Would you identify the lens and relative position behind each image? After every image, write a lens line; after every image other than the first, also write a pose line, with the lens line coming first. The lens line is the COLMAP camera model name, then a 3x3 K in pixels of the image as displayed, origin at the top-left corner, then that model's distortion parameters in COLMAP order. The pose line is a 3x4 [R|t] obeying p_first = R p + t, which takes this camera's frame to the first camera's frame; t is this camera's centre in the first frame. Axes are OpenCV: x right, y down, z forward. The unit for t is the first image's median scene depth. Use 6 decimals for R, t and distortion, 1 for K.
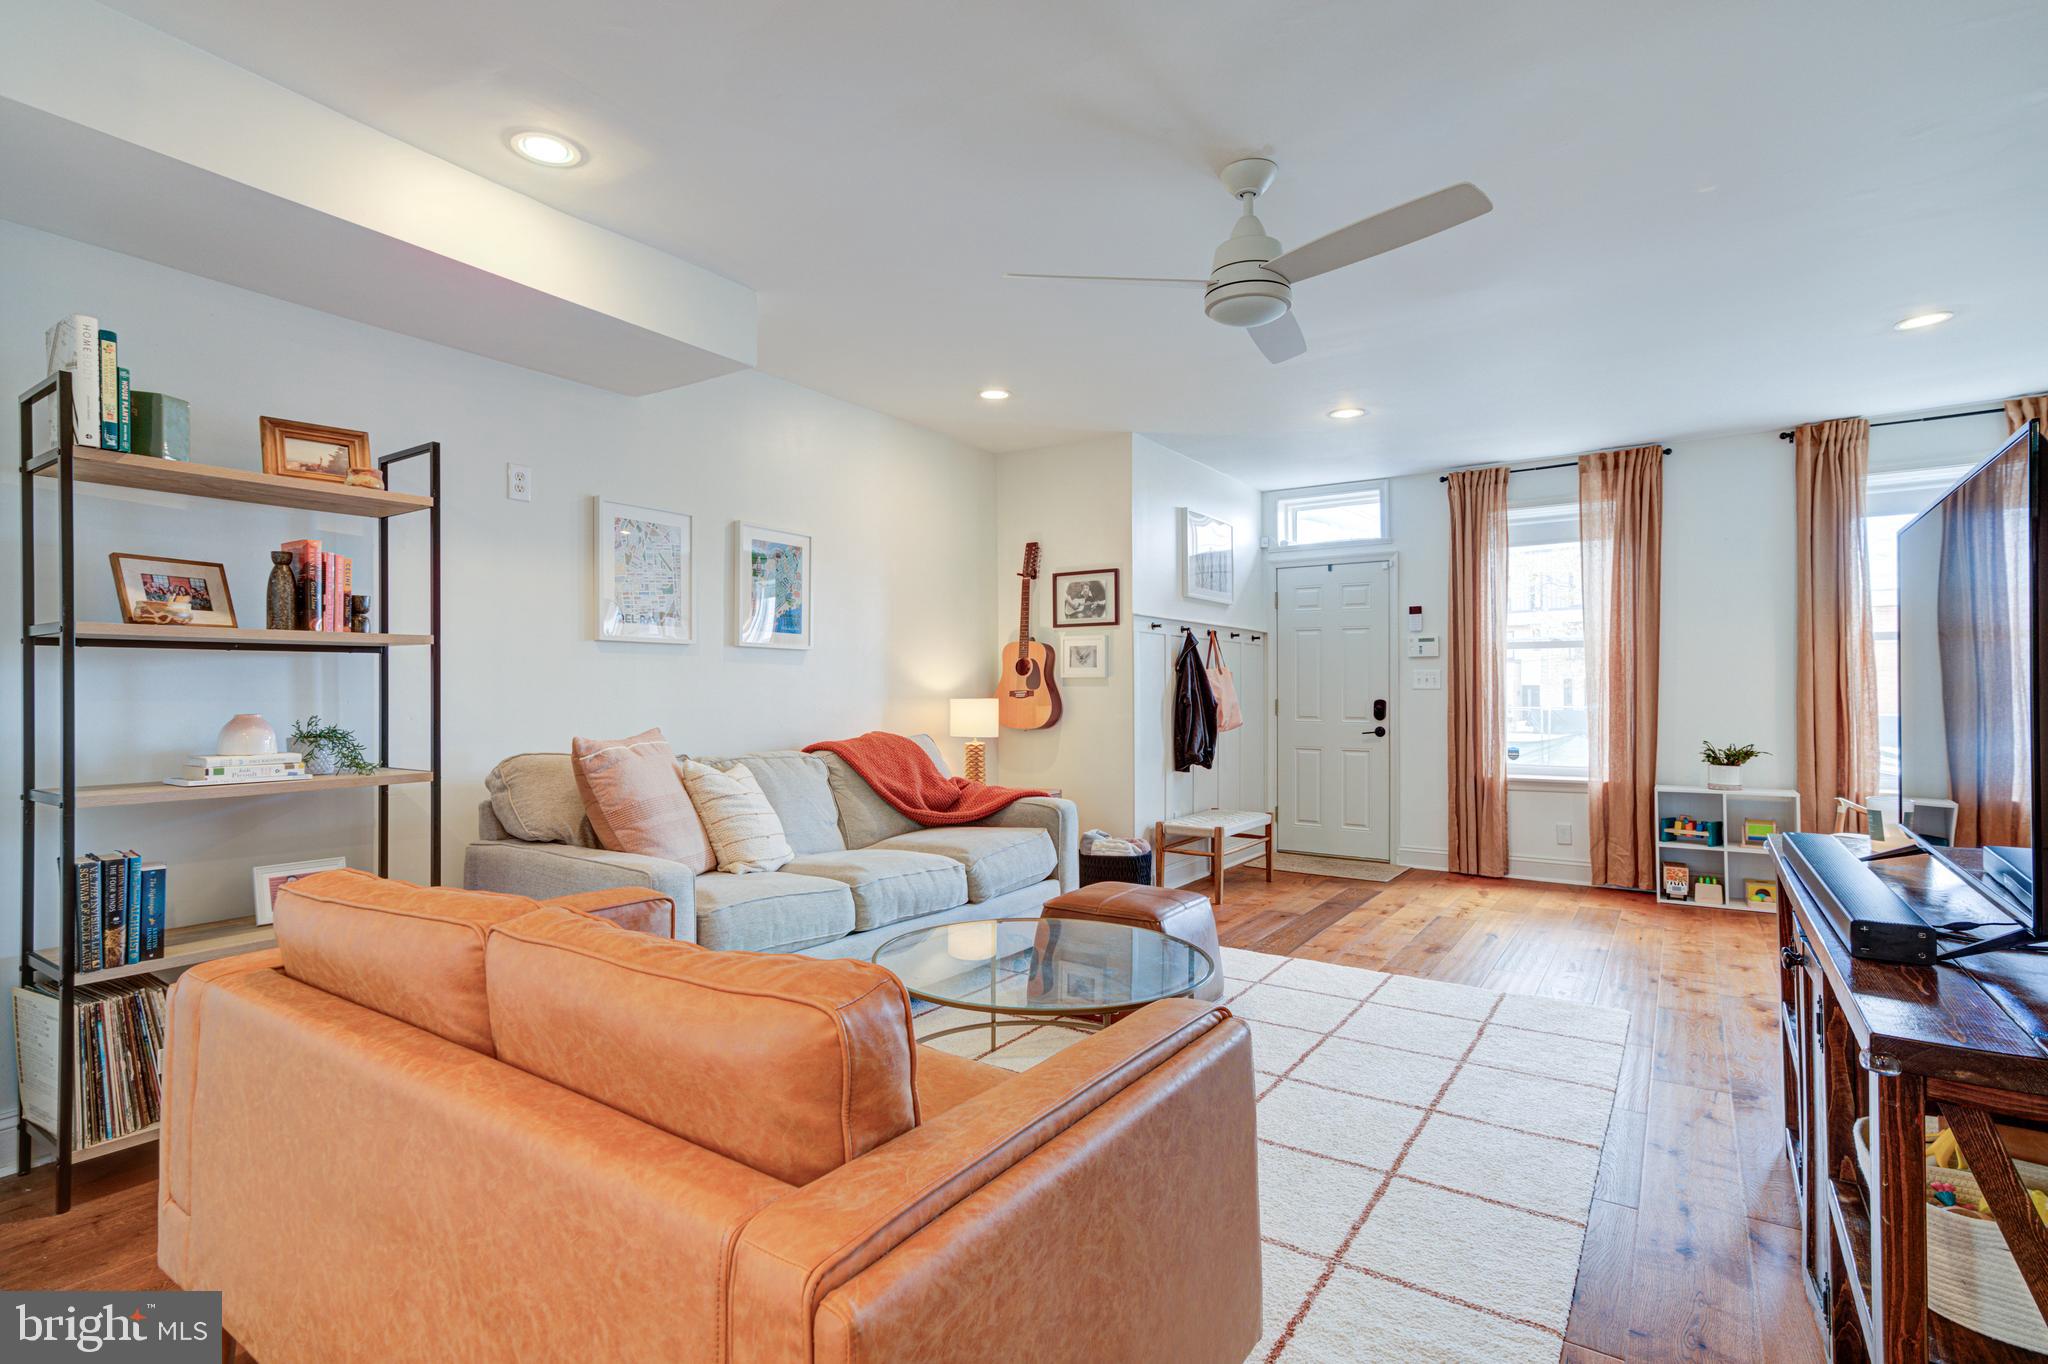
lens RADIAL K [[994.3, 0, 1014.9], [0, 994.3, 674.7], [0, 0, 1]] dist [0.022739, 0.001031]
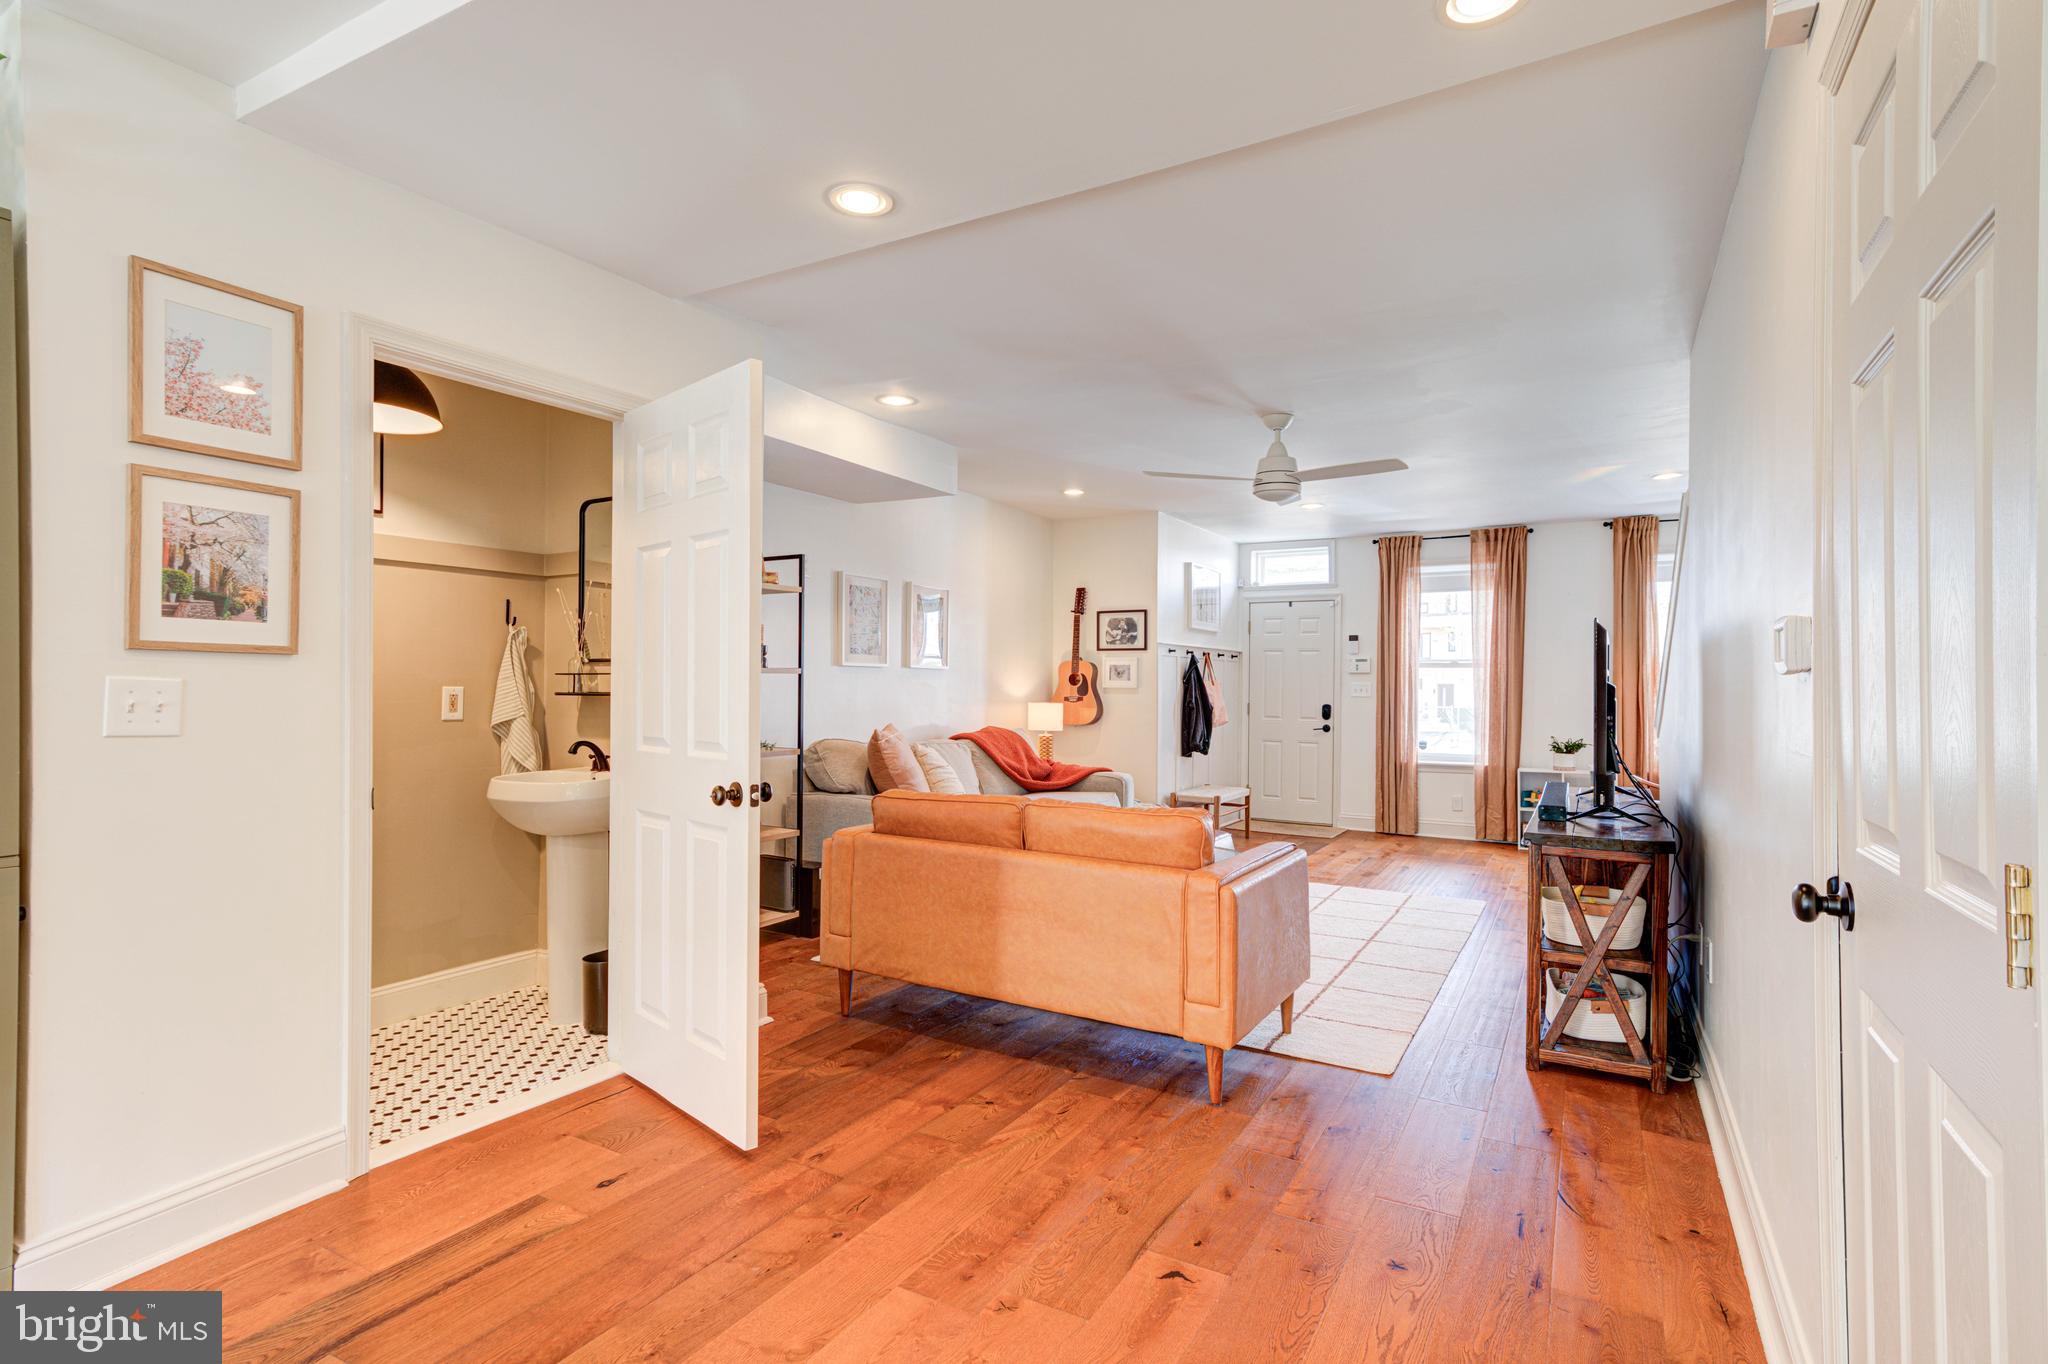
lens RADIAL K [[994.3, 0, 1014.9], [0, 994.3, 674.7], [0, 0, 1]] dist [0.022739, 0.001031]
pose [[0.997621, 0.009822, 0.068235, -0.166231], [-0.010289, 0.999926, 0.006490, -0.022240], [-0.068166, -0.007176, 0.997648, -0.353989]]
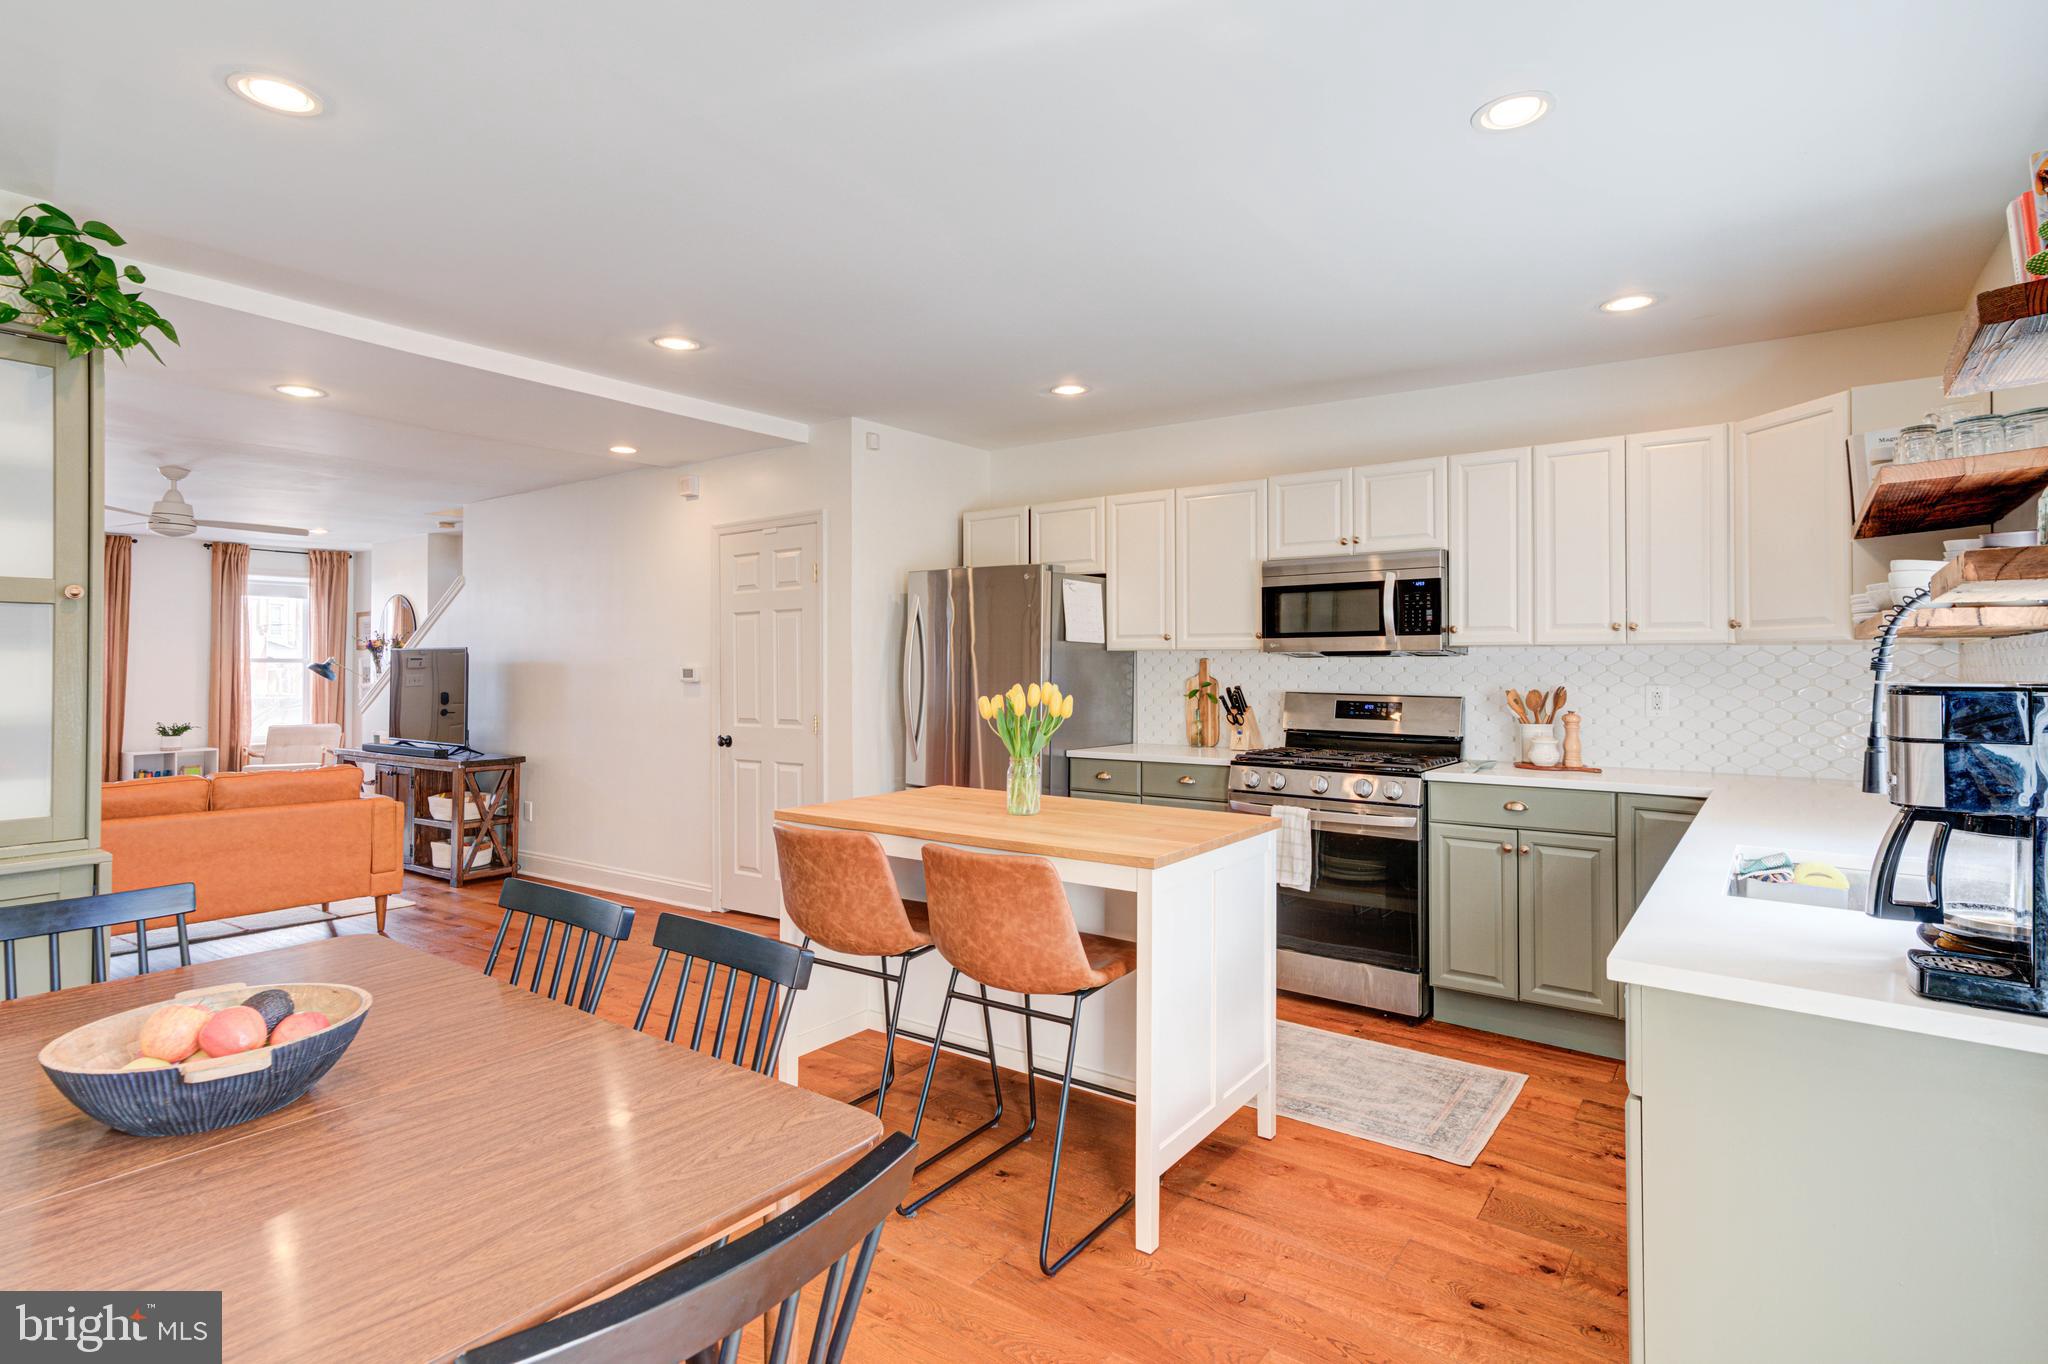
lens RADIAL K [[1025.7, 0, 1024.0], [0, 1025.7, 682.0], [0, 0, 1]] dist [0.001366, 0.000302]
pose [[0.026517, -0.006843, 0.999625, -0.937673], [-0.020739, 0.999758, 0.007394, -0.040320], [-0.999433, -0.020927, 0.026369, -0.448597]]
